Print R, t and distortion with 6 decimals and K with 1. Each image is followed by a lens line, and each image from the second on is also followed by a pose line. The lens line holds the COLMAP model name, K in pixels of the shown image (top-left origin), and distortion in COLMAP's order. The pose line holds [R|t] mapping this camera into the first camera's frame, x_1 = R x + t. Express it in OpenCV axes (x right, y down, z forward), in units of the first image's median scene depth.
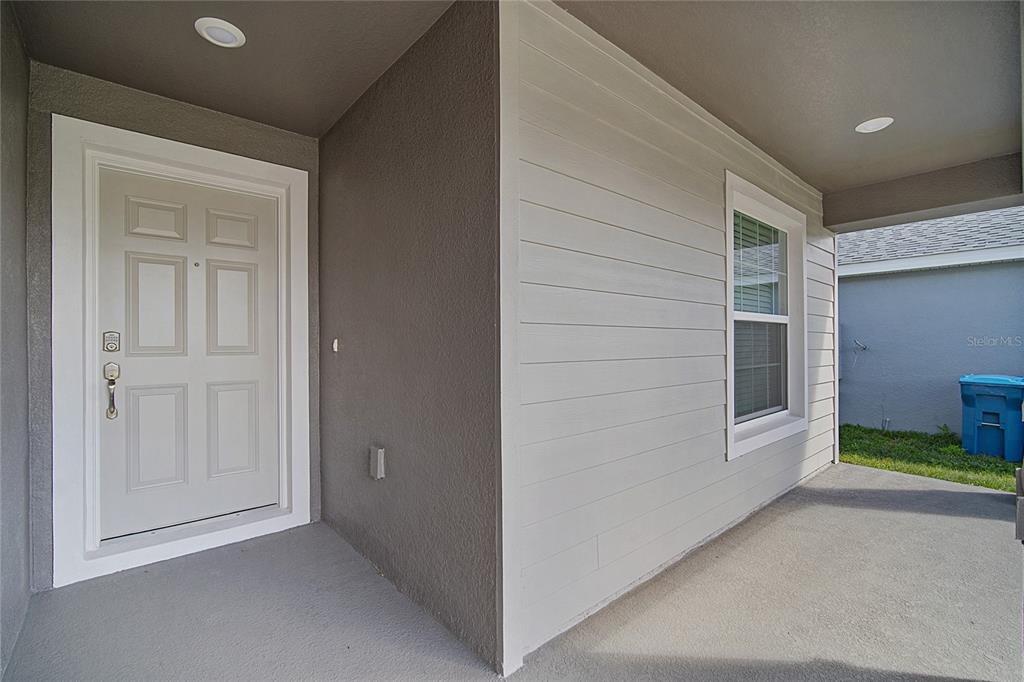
lens RADIAL K [[455.3, 0, 509.6], [0, 455.3, 342.2], [0, 0, 1]] dist [-0.008530, 0.001555]
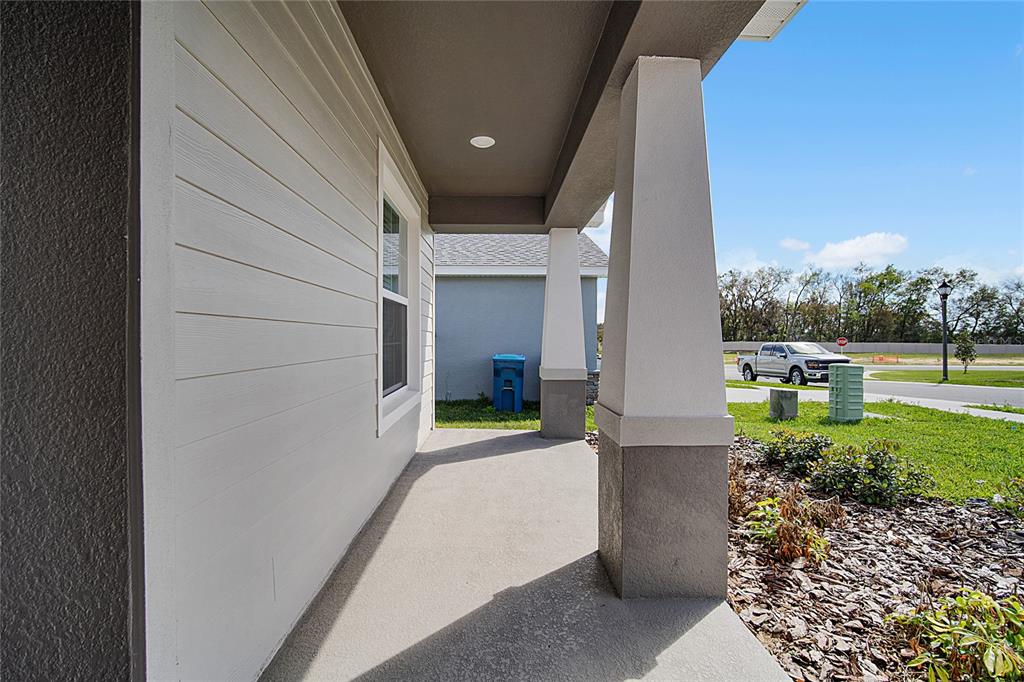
lens RADIAL K [[455.3, 0, 511.0], [0, 455.3, 339.5], [0, 0, 1]] dist [-0.008530, 0.001555]
pose [[0.639706, 0.001777, 0.768617, -0.062980], [-0.009093, 0.999945, 0.005256, 0.032382], [-0.768566, -0.010351, 0.639687, 0.118005]]
